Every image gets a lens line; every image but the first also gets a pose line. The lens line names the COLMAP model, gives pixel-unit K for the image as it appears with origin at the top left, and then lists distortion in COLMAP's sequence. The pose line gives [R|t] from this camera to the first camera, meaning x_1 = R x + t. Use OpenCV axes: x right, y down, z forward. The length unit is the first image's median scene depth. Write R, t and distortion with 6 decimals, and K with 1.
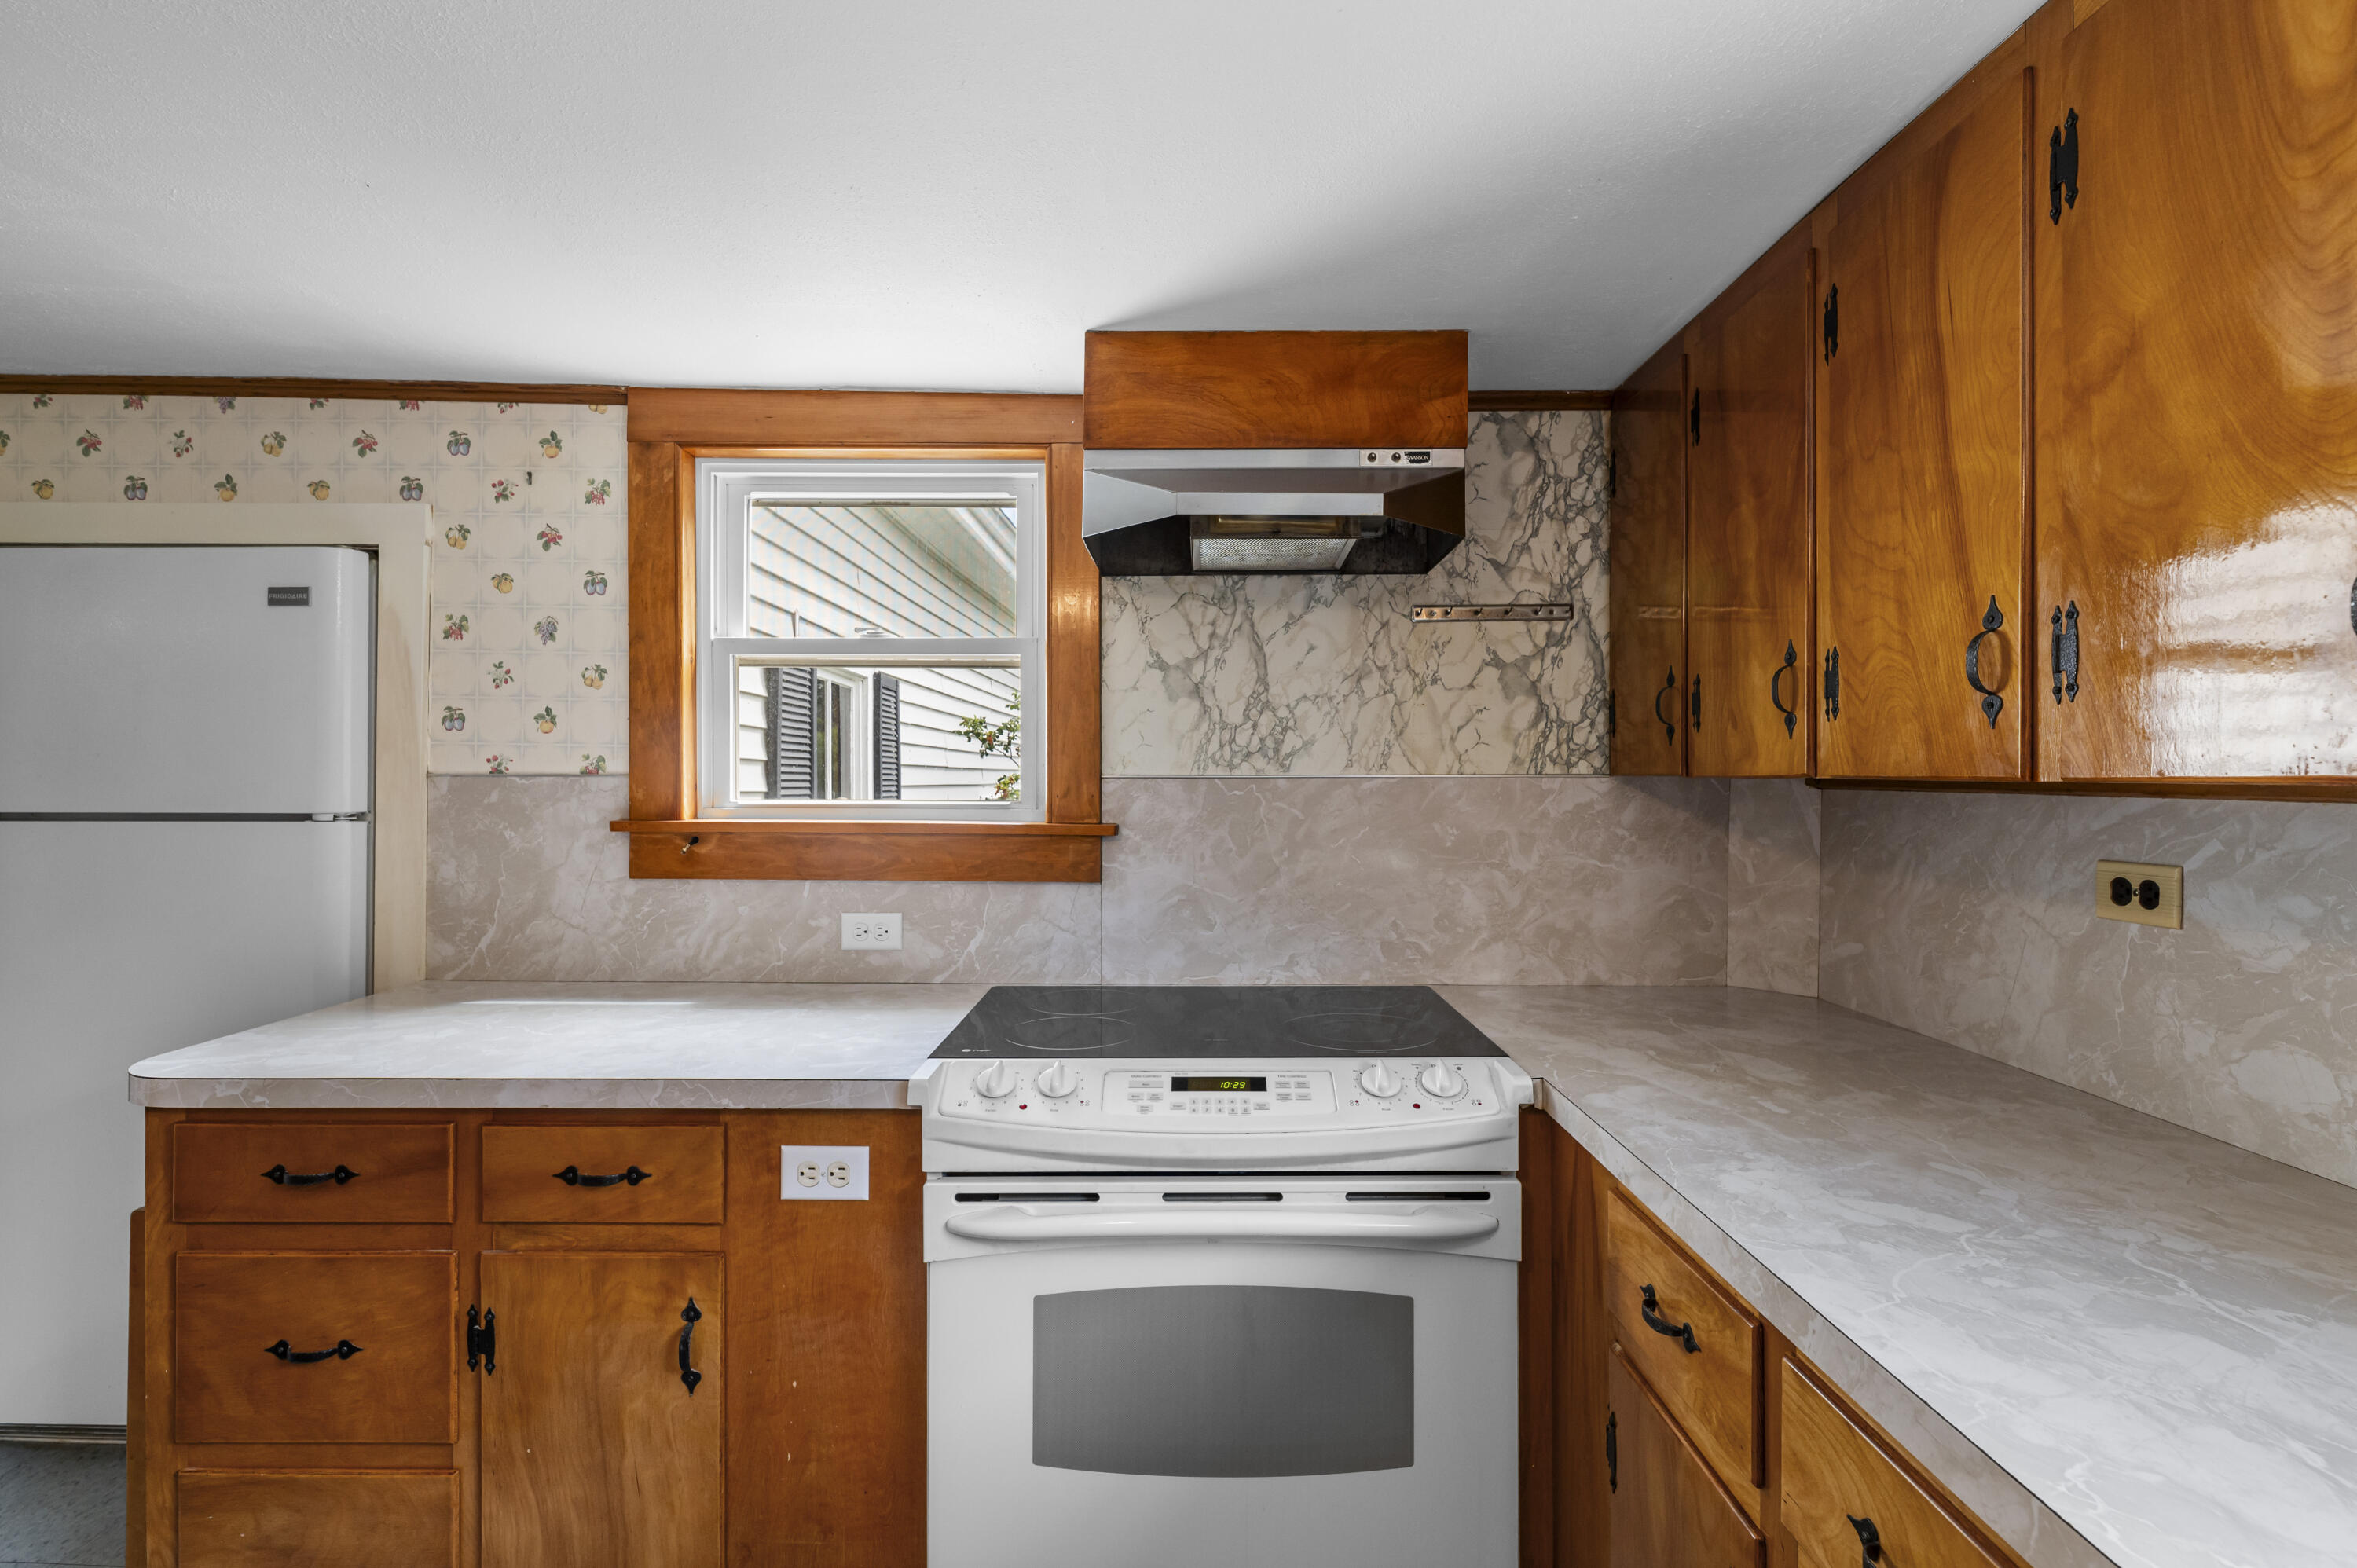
lens RADIAL K [[1120.5, 0, 1167.7], [0, 1120.5, 769.0], [0, 0, 1]] dist [-0.001597, 0.001035]
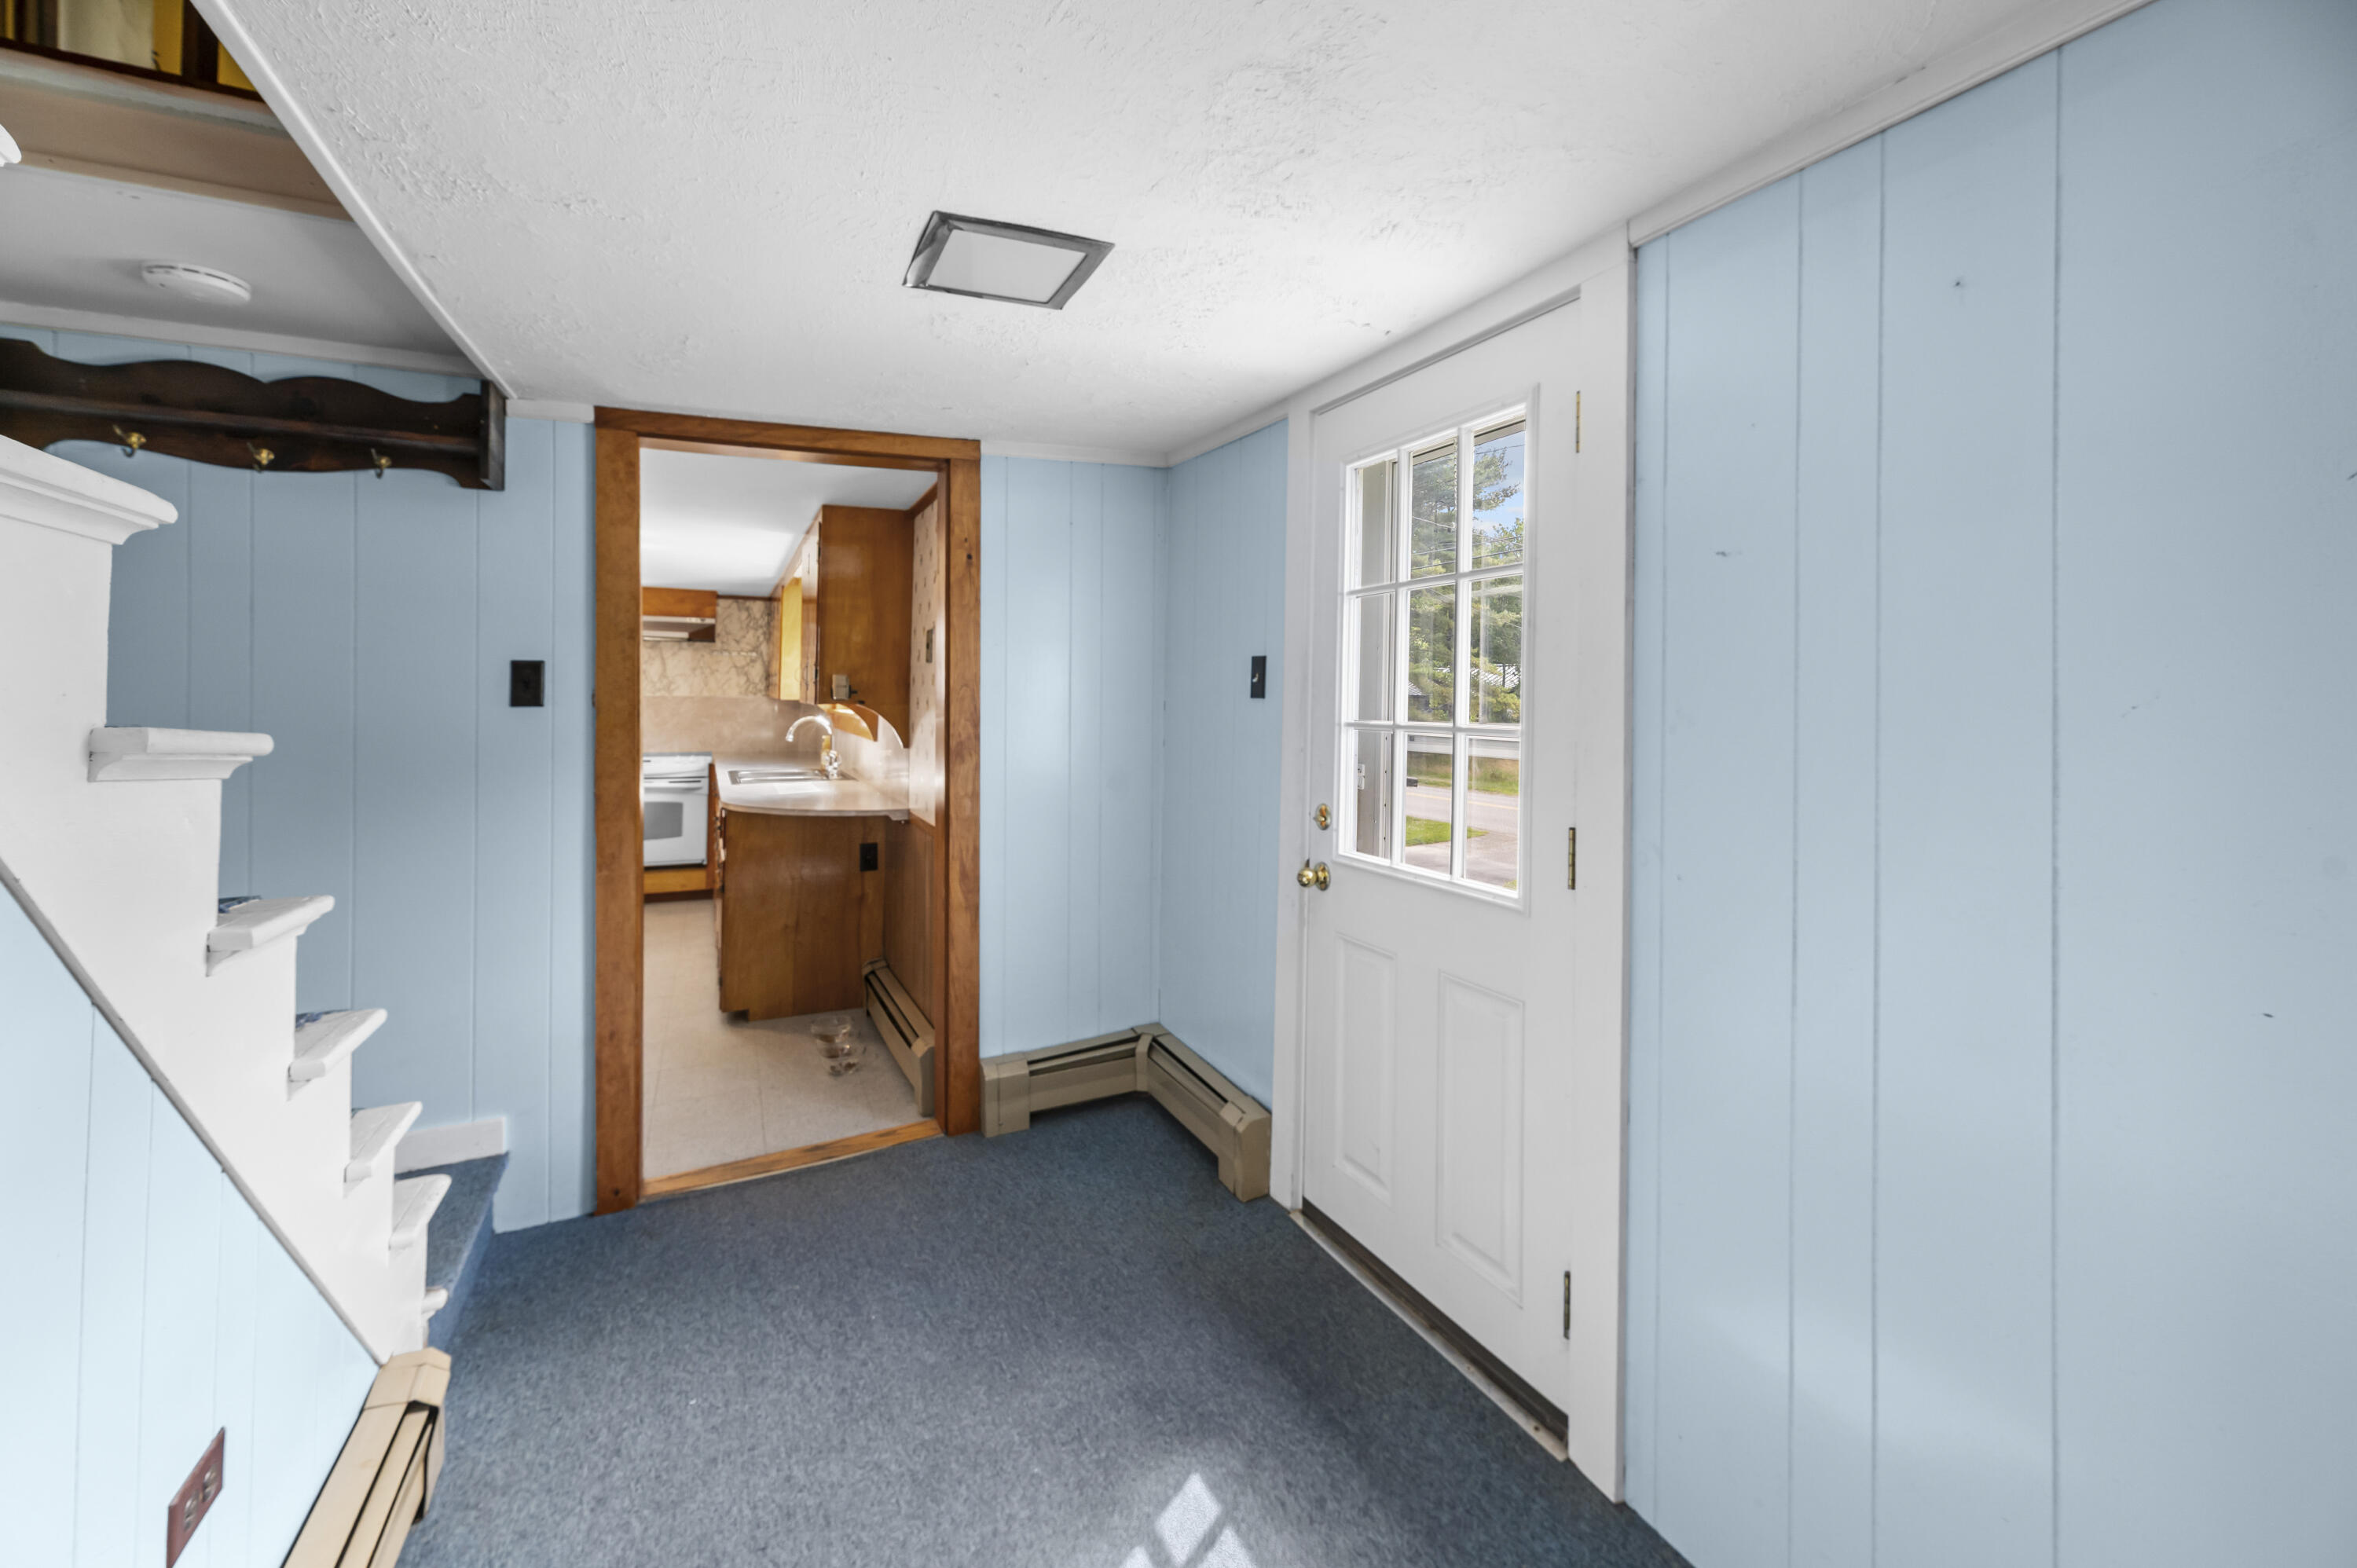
lens RADIAL K [[951.1, 0, 1169.5], [0, 951.1, 676.8], [0, 0, 1]] dist [-0.000115, 0.002145]
pose [[0.890868, 0.022740, 0.453692, 0.148359], [-0.016191, 0.999701, -0.018313, -0.026299], [-0.453973, 0.008969, 0.890970, -2.575391]]
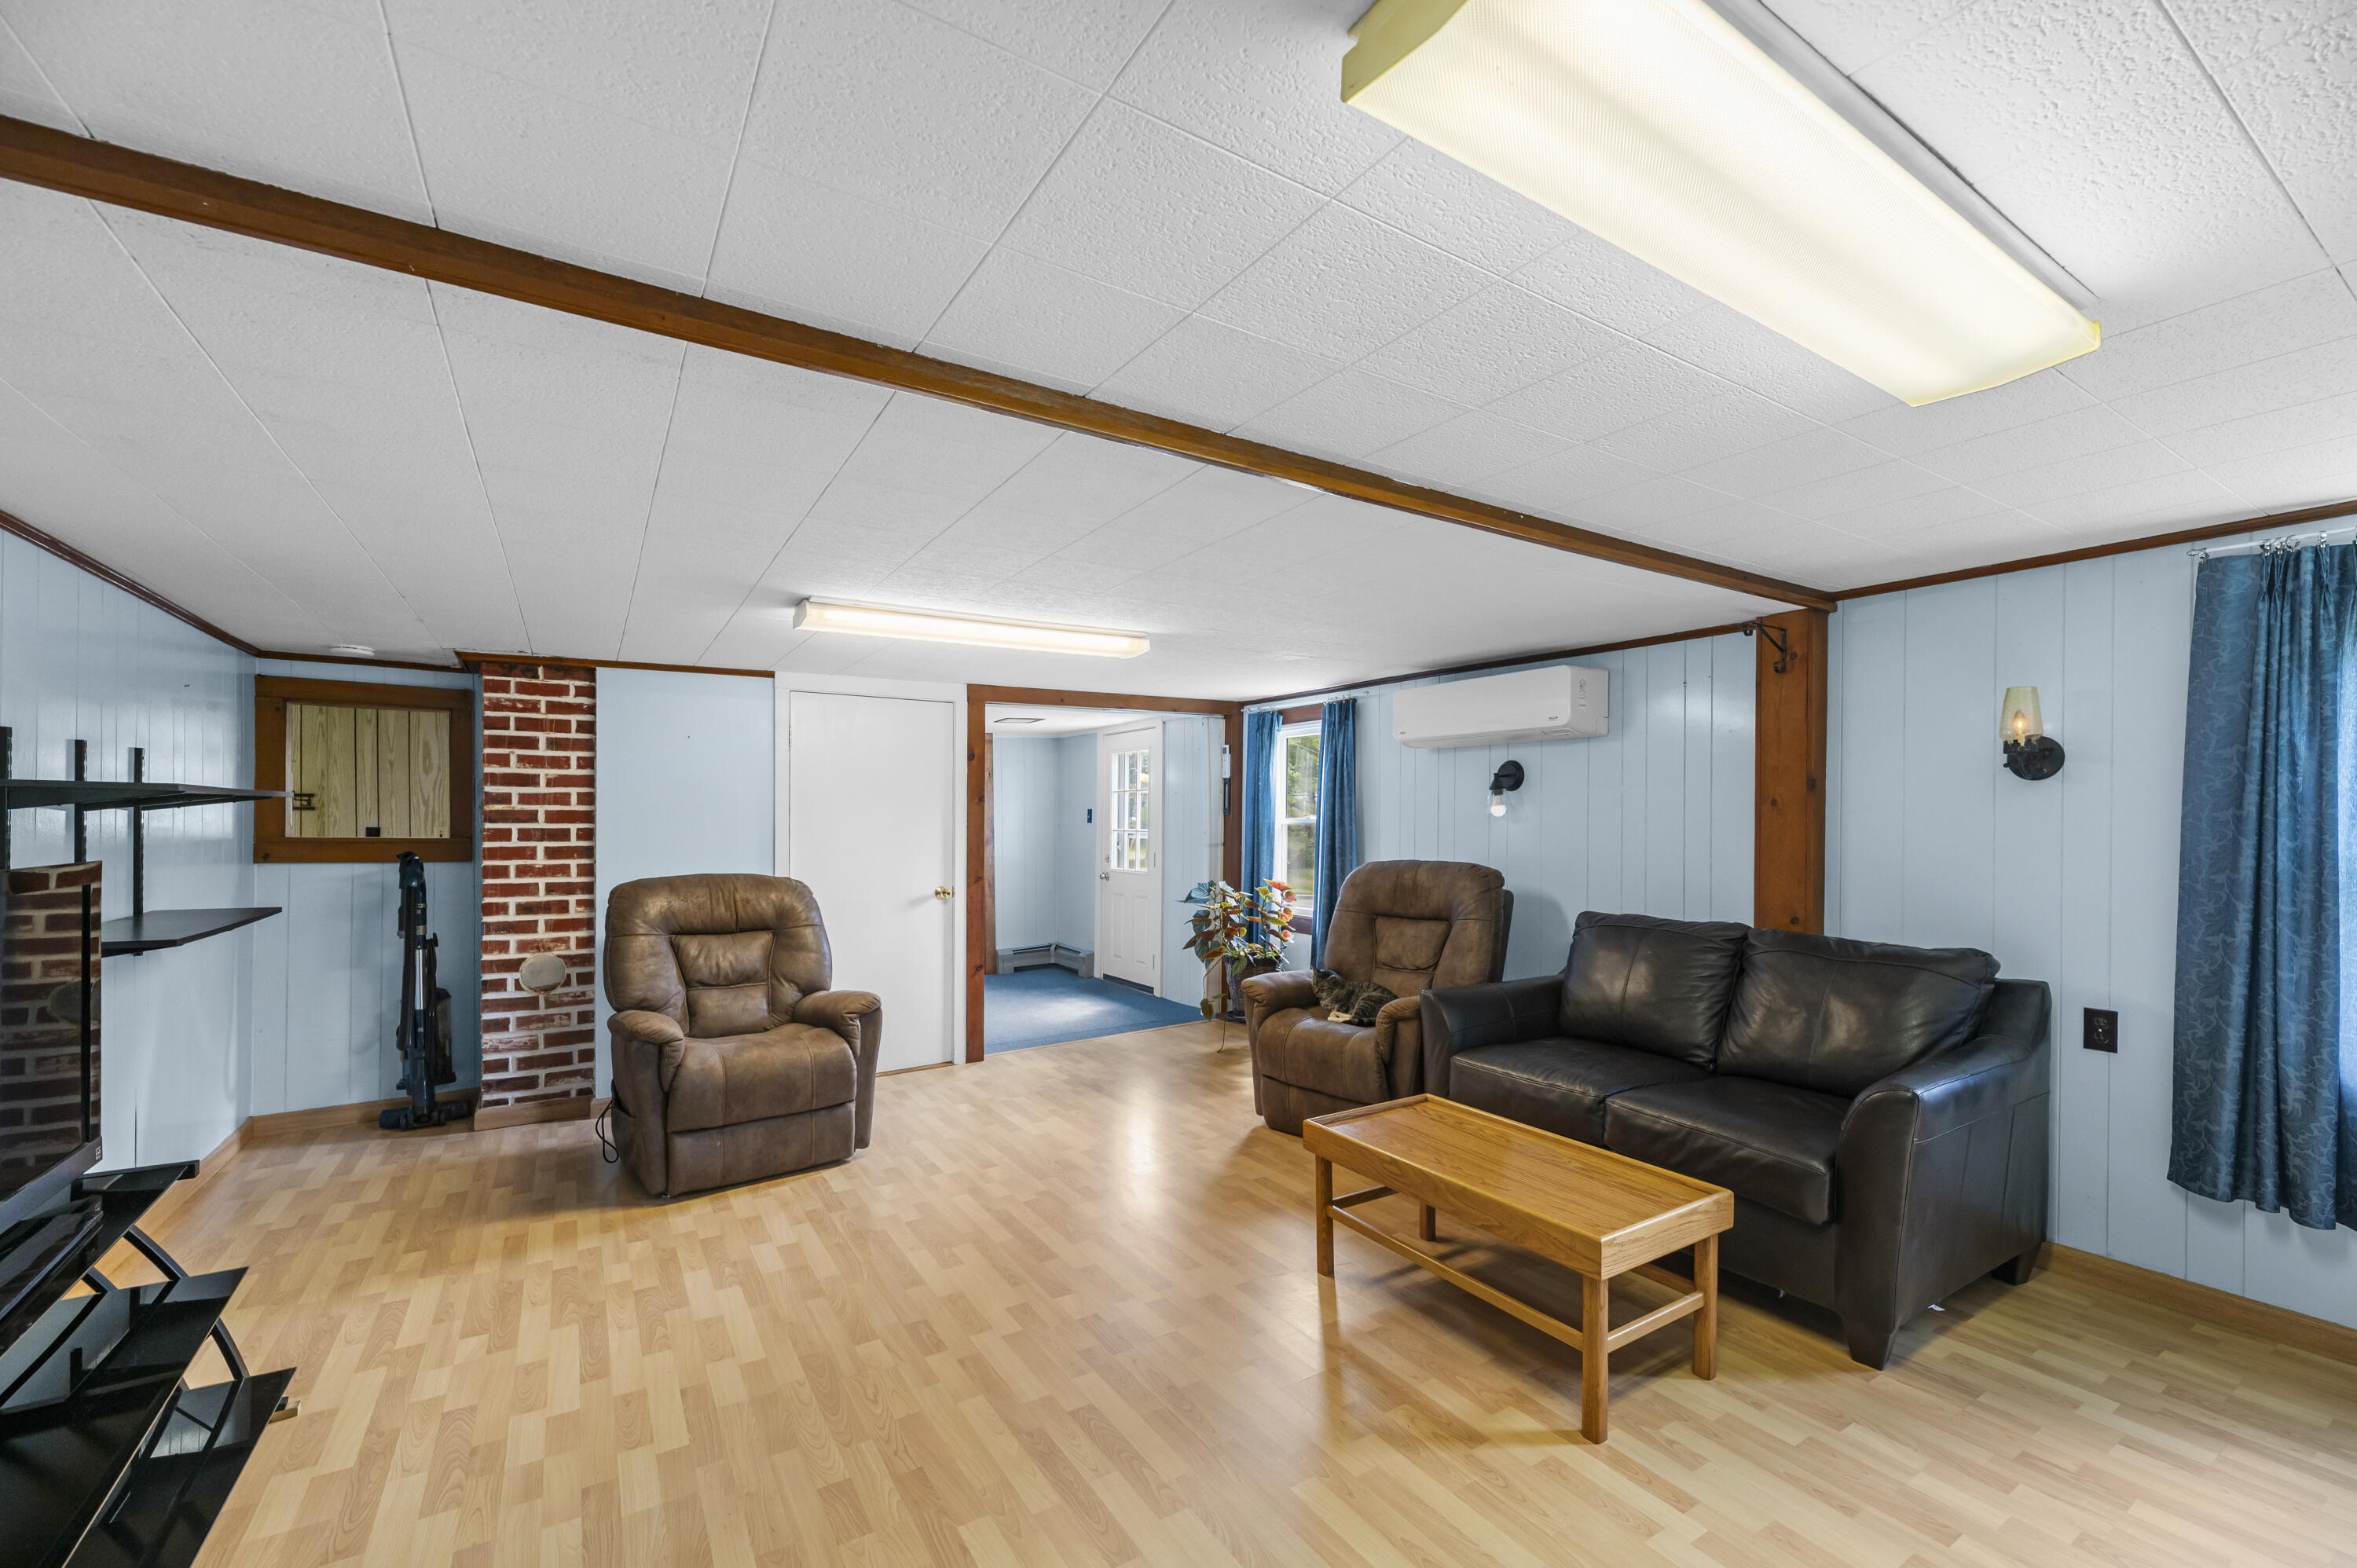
lens RADIAL K [[951.1, 0, 1189.1], [0, 951.1, 833.8], [0, 0, 1]] dist [-0.000115, 0.002145]
pose [[0.829328, -0.001837, 0.558759, -0.978605], [-0.008389, 0.999841, 0.015737, -0.042649], [-0.558699, -0.017739, 0.829181, -4.892590]]
